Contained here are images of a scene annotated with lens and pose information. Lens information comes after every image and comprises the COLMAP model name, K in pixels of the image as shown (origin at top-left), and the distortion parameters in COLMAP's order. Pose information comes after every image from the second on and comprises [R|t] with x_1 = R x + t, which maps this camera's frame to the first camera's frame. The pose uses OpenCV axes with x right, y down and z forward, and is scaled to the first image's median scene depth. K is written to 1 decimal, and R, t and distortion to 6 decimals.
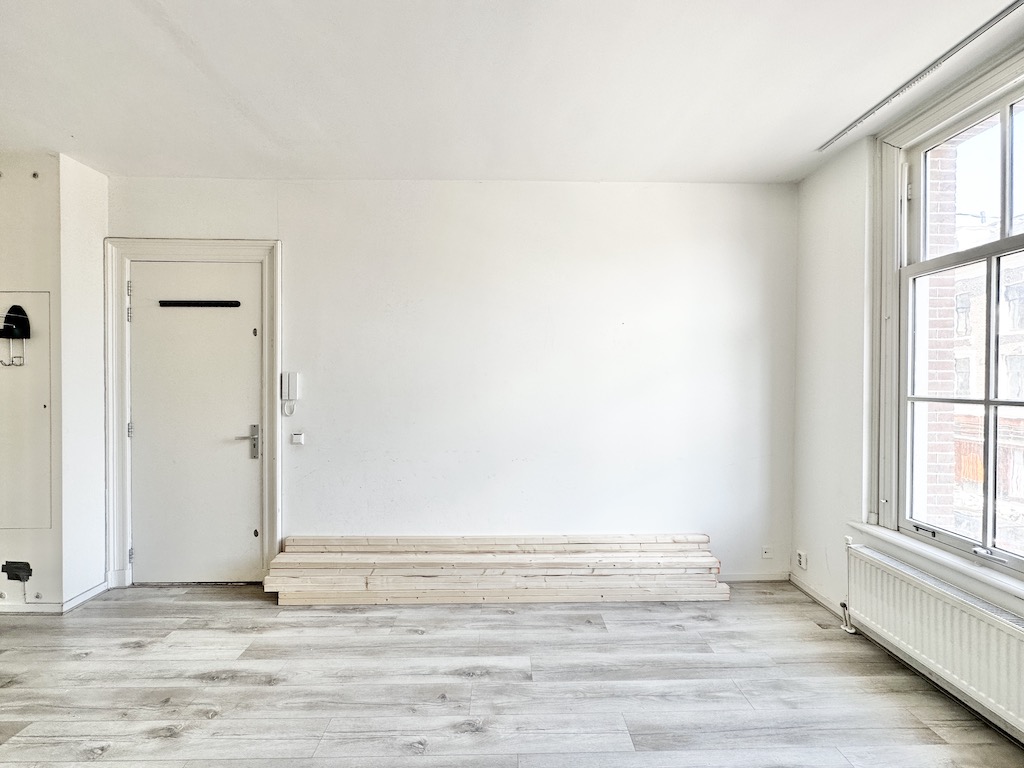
lens RADIAL K [[406.0, 0, 511.0], [0, 406.0, 381.6], [0, 0, 1]] dist [-0.002883, 0.000830]
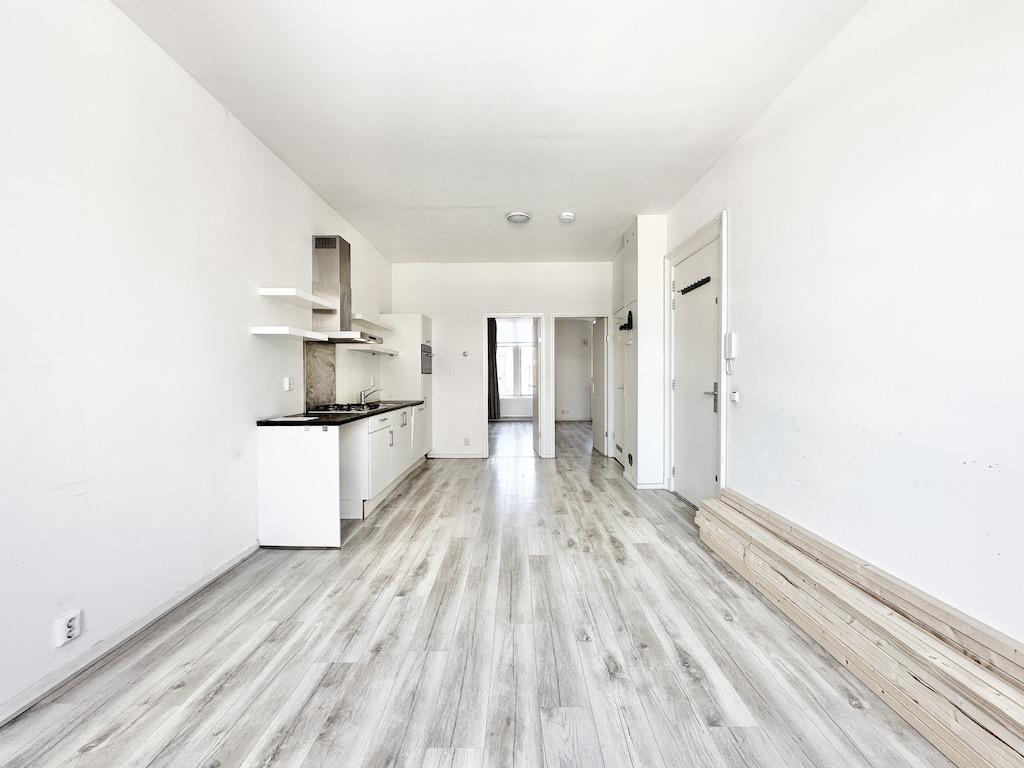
lens RADIAL K [[406.0, 0, 512.8], [0, 406.0, 380.5], [0, 0, 1]] dist [-0.002883, 0.000830]
pose [[-0.027306, 0.009496, -0.999582, 0.622761], [0.006030, 0.999938, 0.009335, 0.103476], [0.999609, -0.005772, -0.027362, 0.558463]]
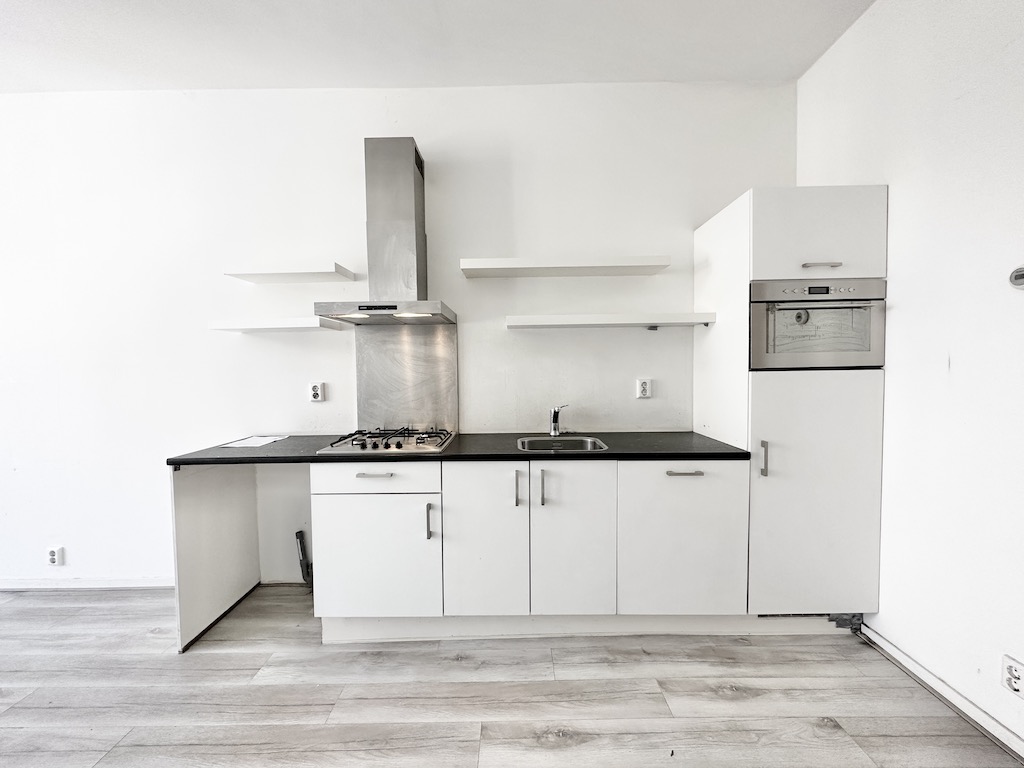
lens RADIAL K [[406.0, 0, 509.0], [0, 406.0, 389.5], [0, 0, 1]] dist [-0.002883, 0.000830]
pose [[-0.999570, 0.010590, 0.027348, -1.177665], [0.011629, 0.999205, 0.038127, 0.081959], [-0.026923, 0.038429, -0.998899, 0.748950]]
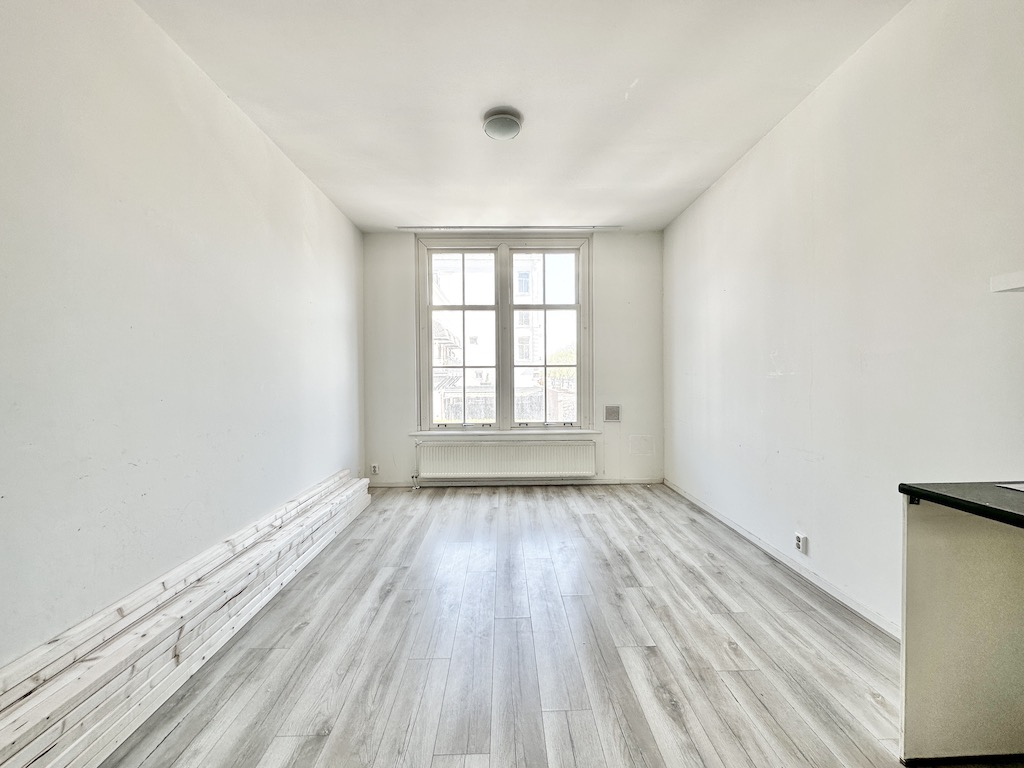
lens RADIAL K [[406.0, 0, 509.7], [0, 406.0, 386.4], [0, 0, 1]] dist [-0.002883, 0.000830]
pose [[0.002974, -0.026027, 0.999657, -1.056470], [0.010408, 0.999608, 0.025995, 0.083740], [-0.999941, 0.010327, 0.003244, 0.534471]]
